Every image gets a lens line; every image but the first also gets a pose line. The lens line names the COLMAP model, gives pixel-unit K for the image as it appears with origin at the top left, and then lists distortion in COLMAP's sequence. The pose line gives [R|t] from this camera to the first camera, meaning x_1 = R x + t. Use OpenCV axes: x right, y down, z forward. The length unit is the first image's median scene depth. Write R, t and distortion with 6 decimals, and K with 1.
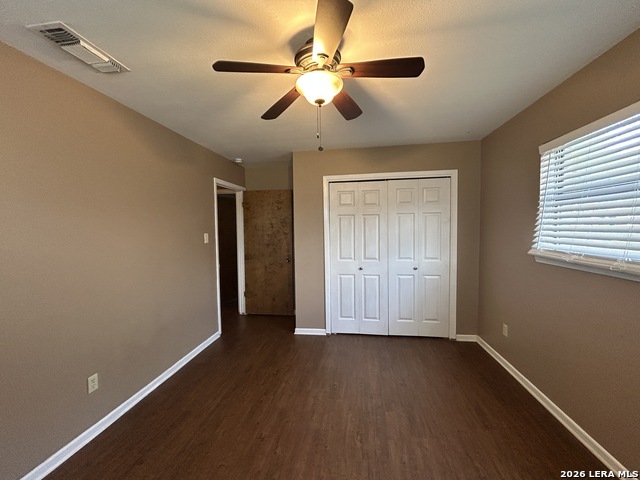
lens RADIAL K [[259.6, 0, 319.7], [0, 259.6, 239.9], [0, 0, 1]] dist [-0.006230, 0.001191]
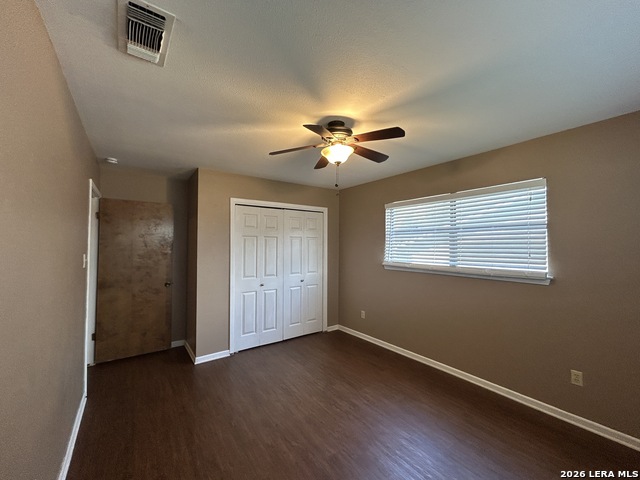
lens RADIAL K [[259.6, 0, 319.4], [0, 259.6, 240.6], [0, 0, 1]] dist [-0.006230, 0.001191]
pose [[0.715939, 0.029805, 0.697526, -0.449576], [0.021078, 0.997710, -0.064267, -0.001549], [-0.697844, 0.060714, 0.713672, 0.026632]]
